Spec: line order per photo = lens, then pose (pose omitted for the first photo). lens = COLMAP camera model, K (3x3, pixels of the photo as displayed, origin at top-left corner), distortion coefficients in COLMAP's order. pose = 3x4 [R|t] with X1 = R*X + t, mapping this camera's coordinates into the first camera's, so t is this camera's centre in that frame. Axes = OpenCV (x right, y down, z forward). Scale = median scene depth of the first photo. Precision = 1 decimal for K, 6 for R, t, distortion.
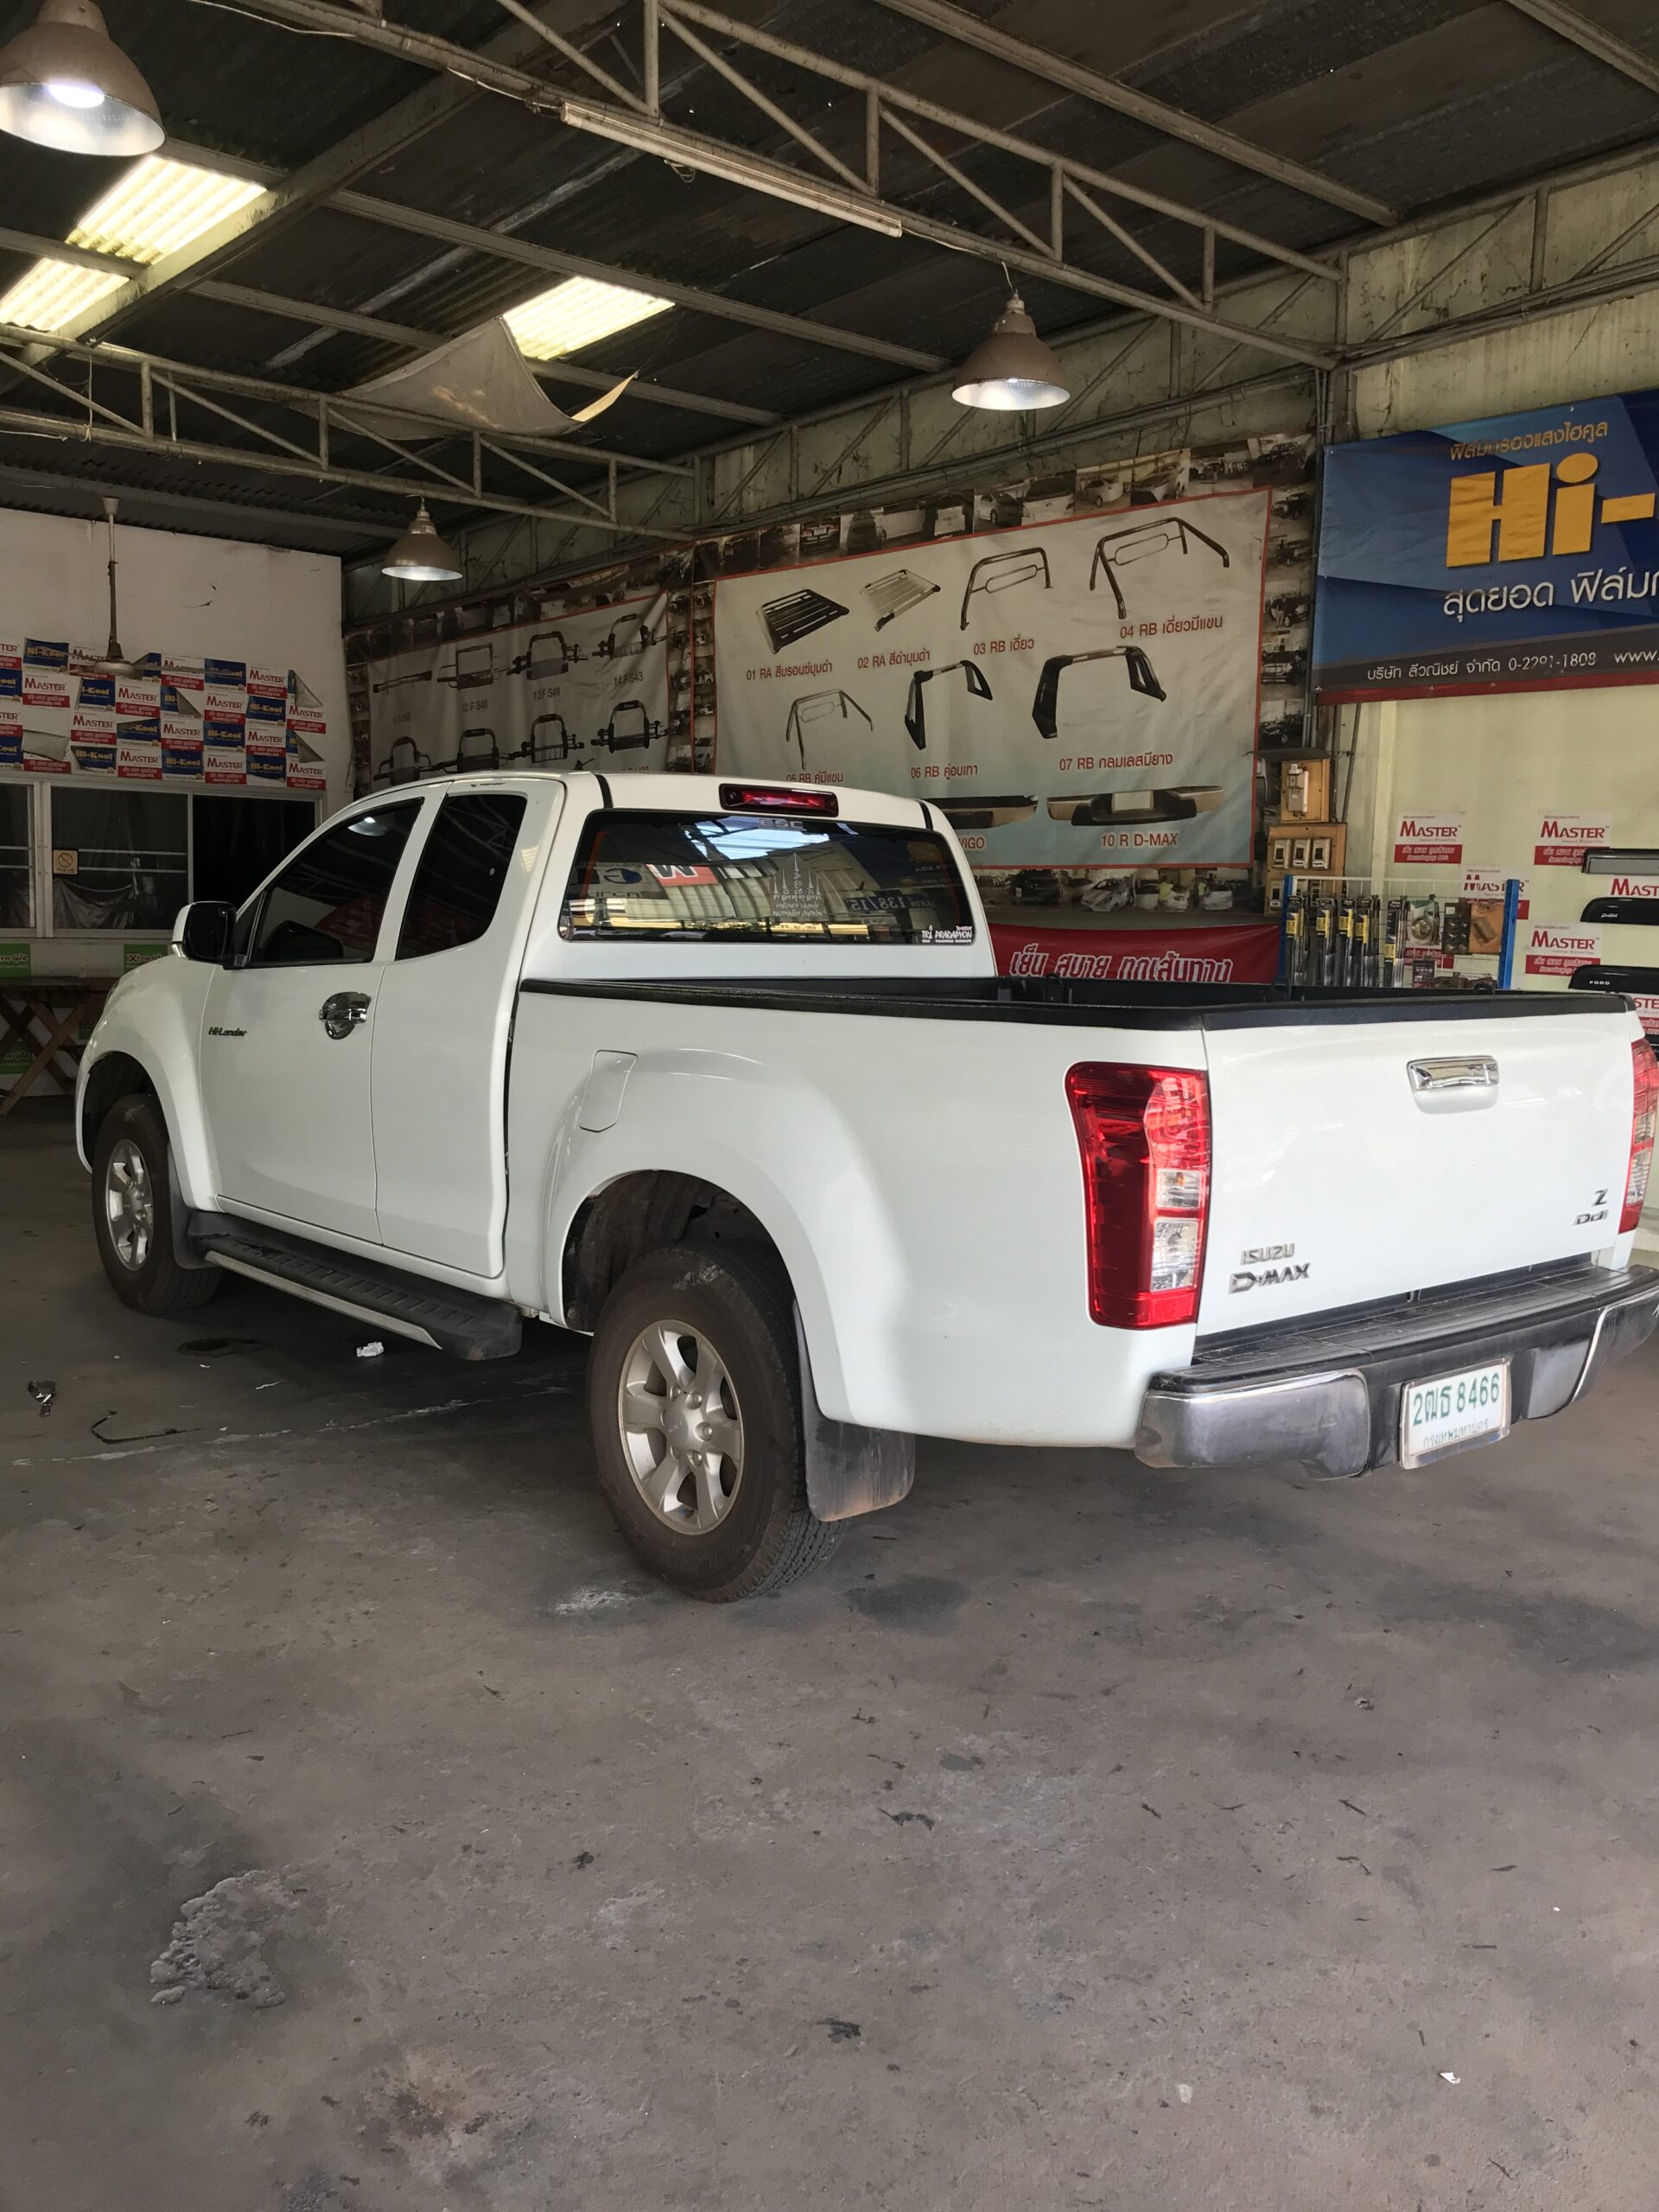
lens RADIAL K [[1839.7, 0, 840.5], [0, 1839.7, 1113.2], [0, 0, 1]] dist [-0.008237, 0.028903]
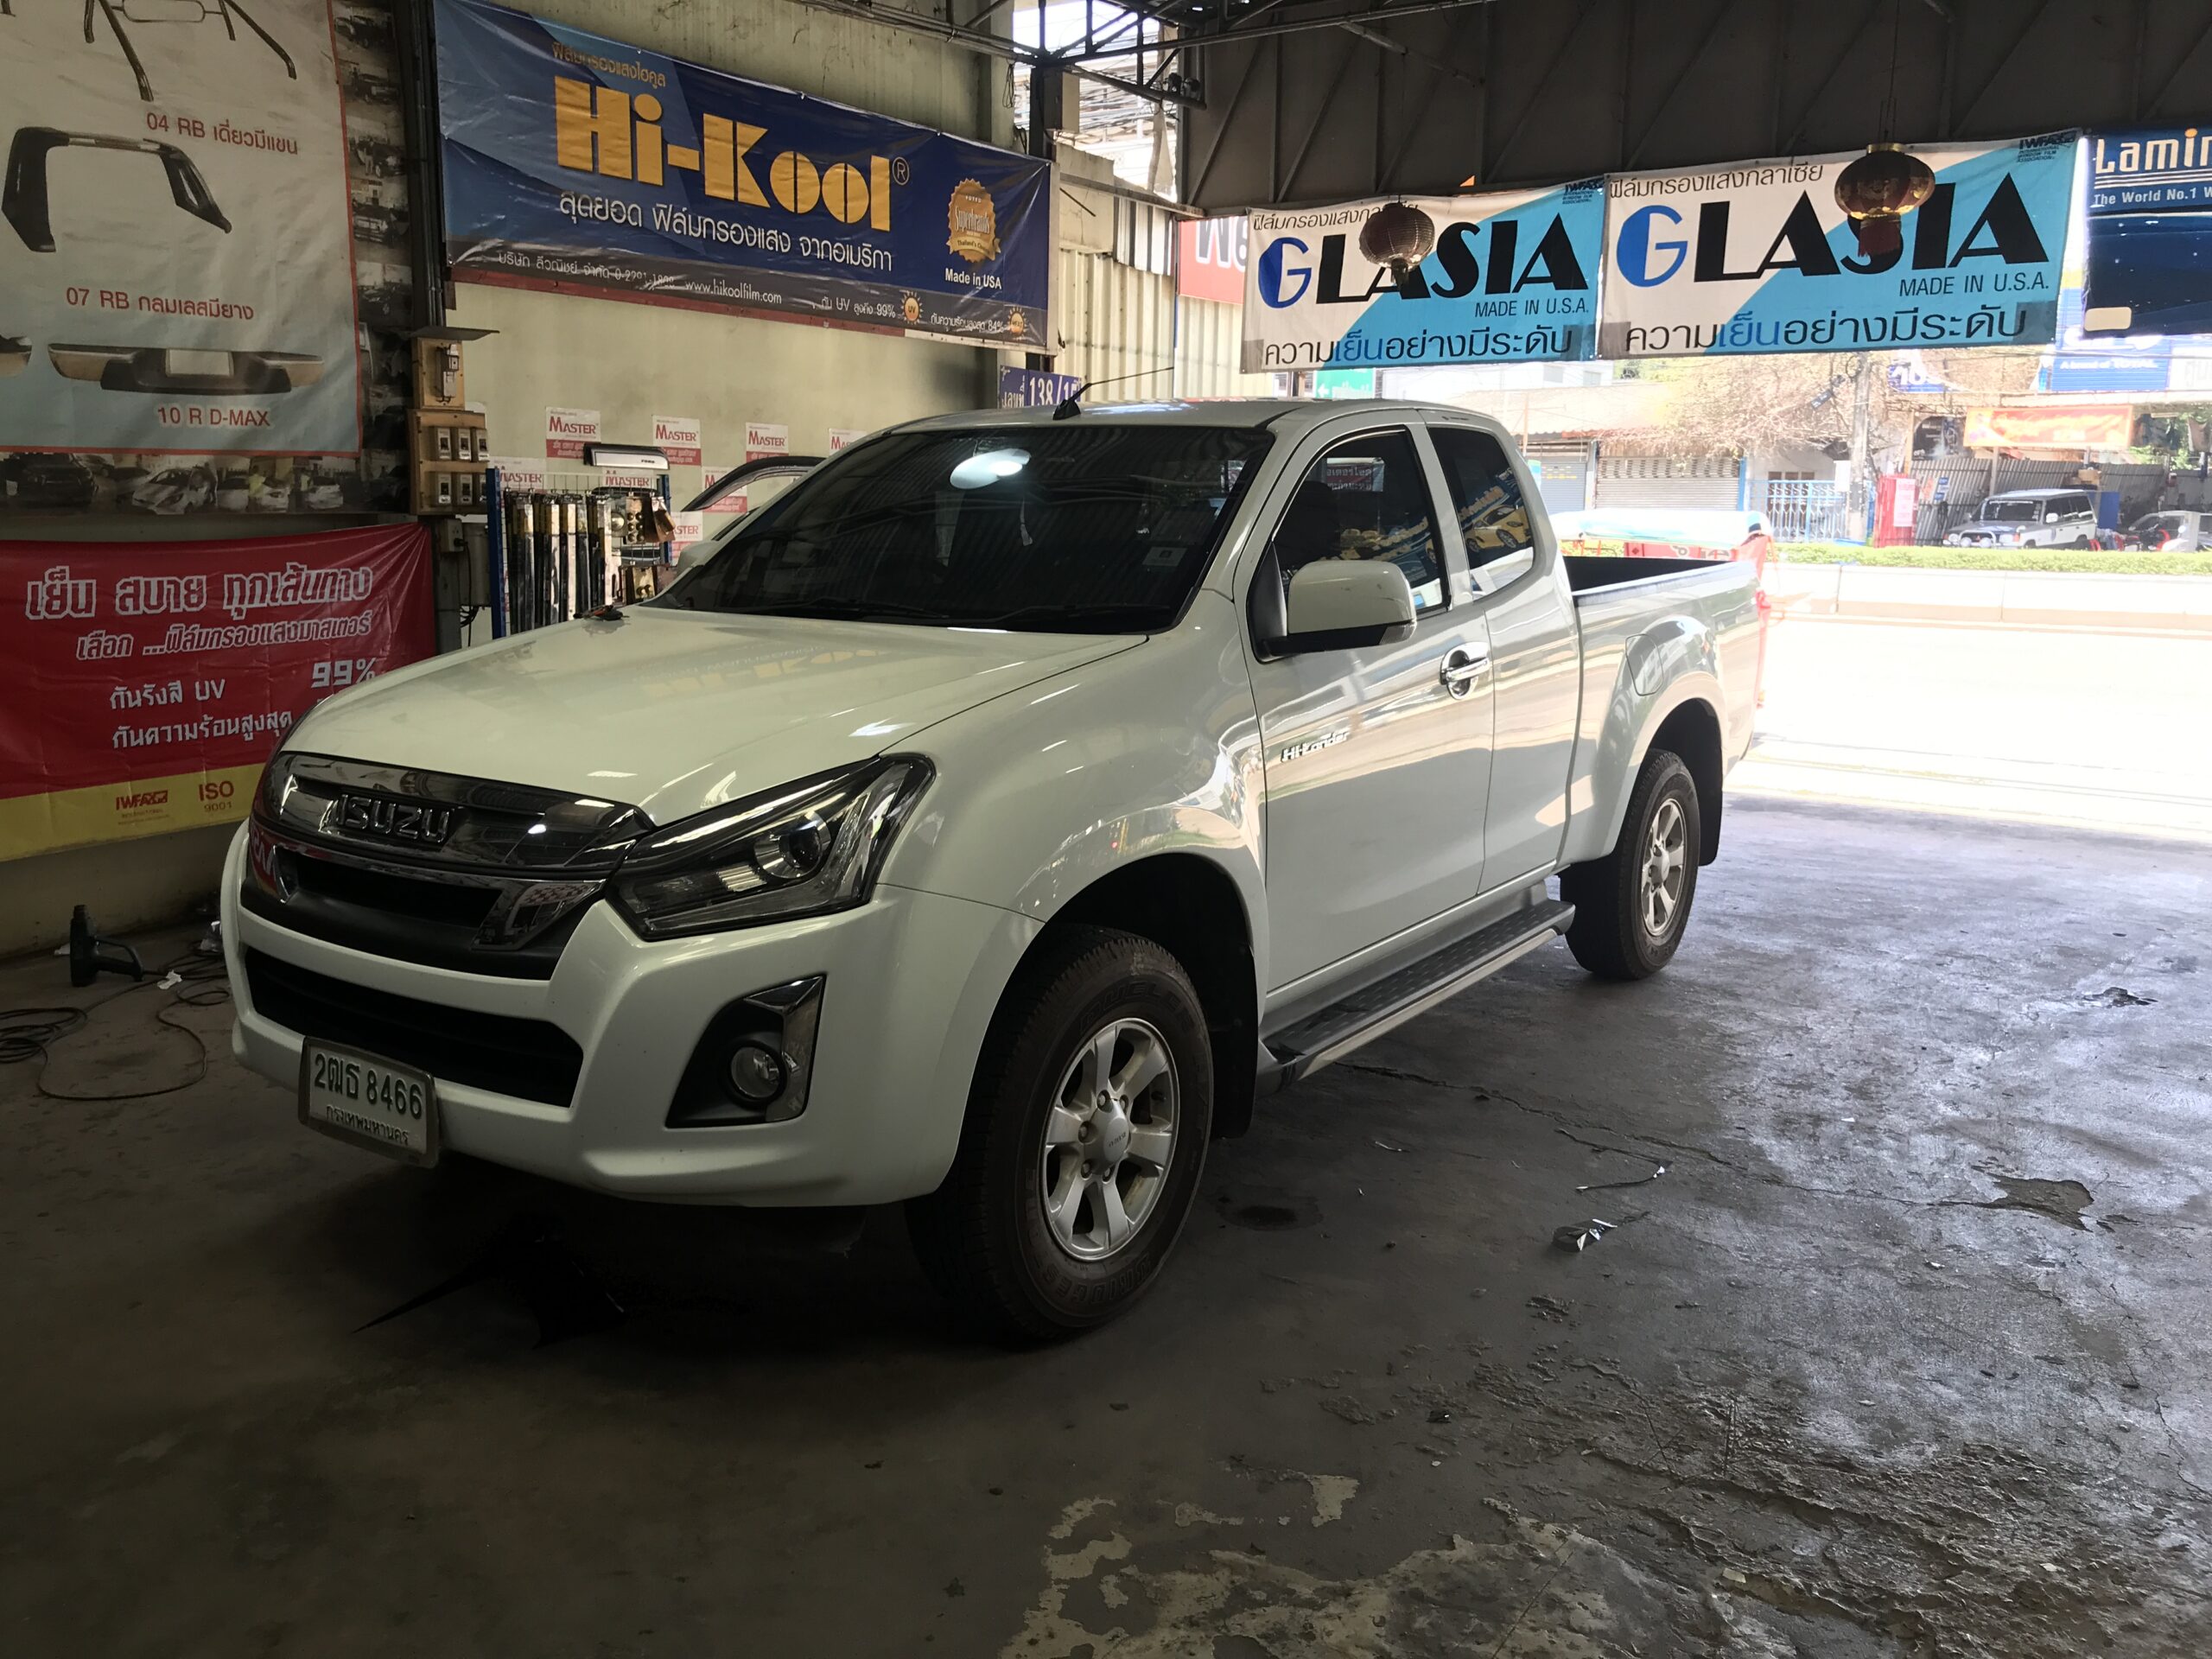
lens RADIAL K [[1839.7, 0, 1098.2], [0, 1839.7, 818.8], [0, 0, 1]] dist [-0.008237, 0.028903]
pose [[-0.252616, -0.196481, 0.947407, -0.637461], [0.097365, 0.969032, 0.226927, -0.119100], [-0.962655, 0.149570, -0.225663, 0.806701]]
